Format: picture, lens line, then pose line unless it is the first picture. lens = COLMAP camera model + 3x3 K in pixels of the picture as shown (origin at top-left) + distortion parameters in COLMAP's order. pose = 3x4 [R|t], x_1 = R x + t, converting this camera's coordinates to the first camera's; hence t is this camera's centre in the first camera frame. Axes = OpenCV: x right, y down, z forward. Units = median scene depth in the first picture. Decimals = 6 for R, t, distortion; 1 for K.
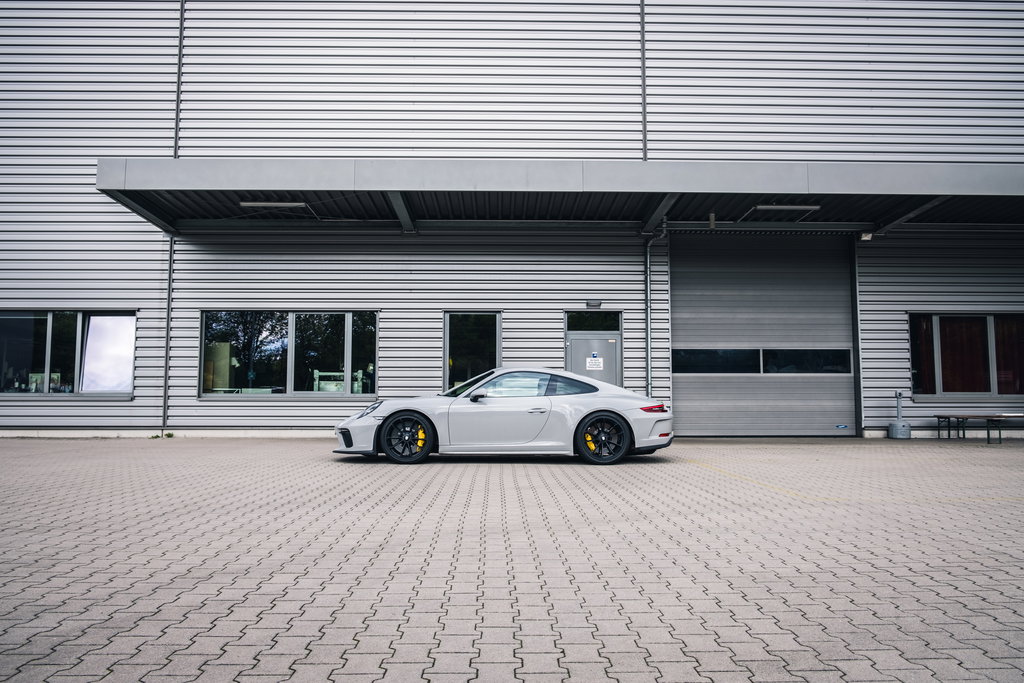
lens RADIAL K [[803.7, 0, 507.4], [0, 803.7, 342.4], [0, 0, 1]] dist [-0.027657, 0.013455]
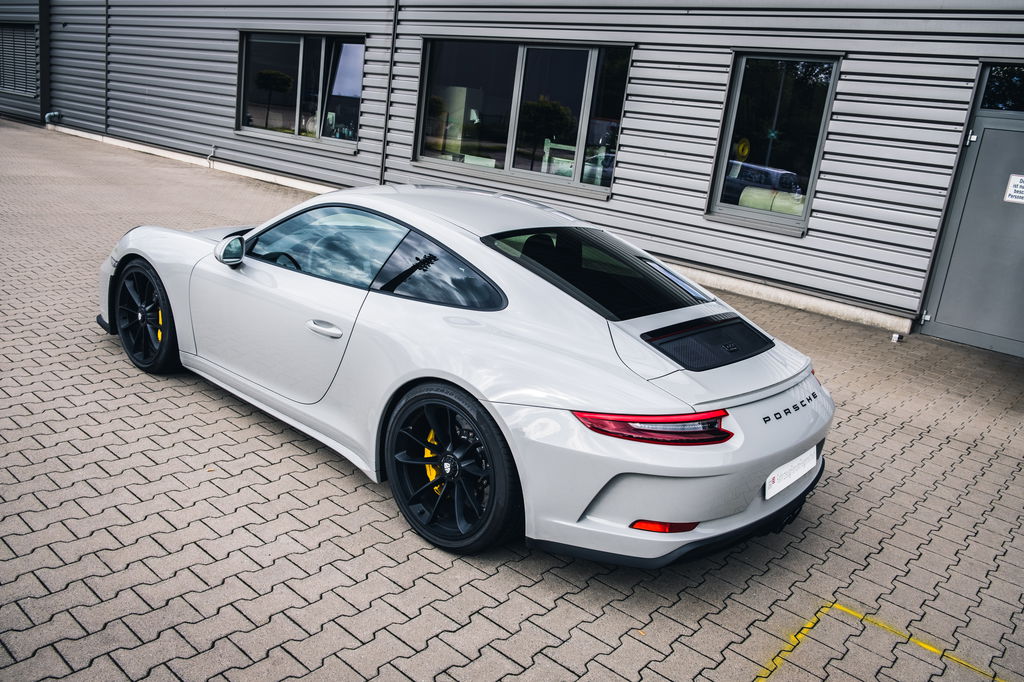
lens RADIAL K [[803.7, 0, 513.3], [0, 803.7, 336.0], [0, 0, 1]] dist [-0.027657, 0.013455]
pose [[0.744367, 0.253869, -0.617631, 0.189354], [-0.064276, 0.947859, 0.312140, -0.016148], [0.664670, -0.192648, 0.721873, 0.480101]]
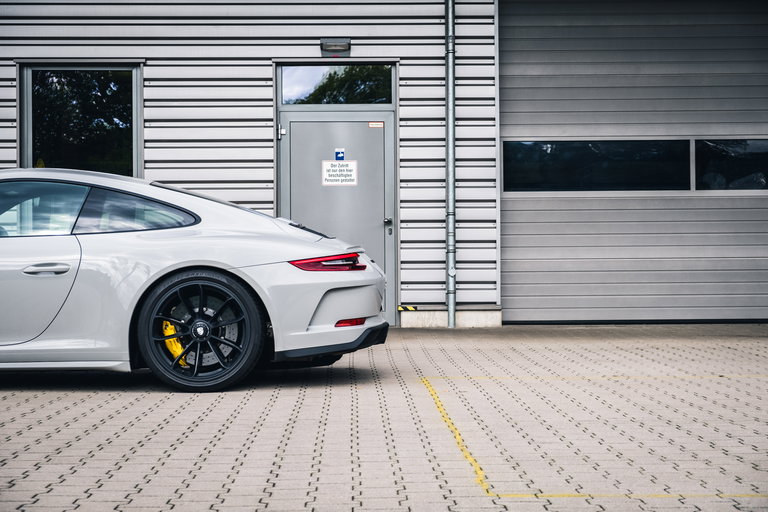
lens RADIAL K [[1475.1, 0, 386.2], [0, 1475.1, 255.4], [0, 0, 1]] dist [0.082707, 0.000000]
pose [[0.999901, -0.008622, 0.011126, 0.126611], [0.007807, 0.997426, 0.071280, 0.013082], [-0.011712, -0.071186, 0.997394, 0.119540]]
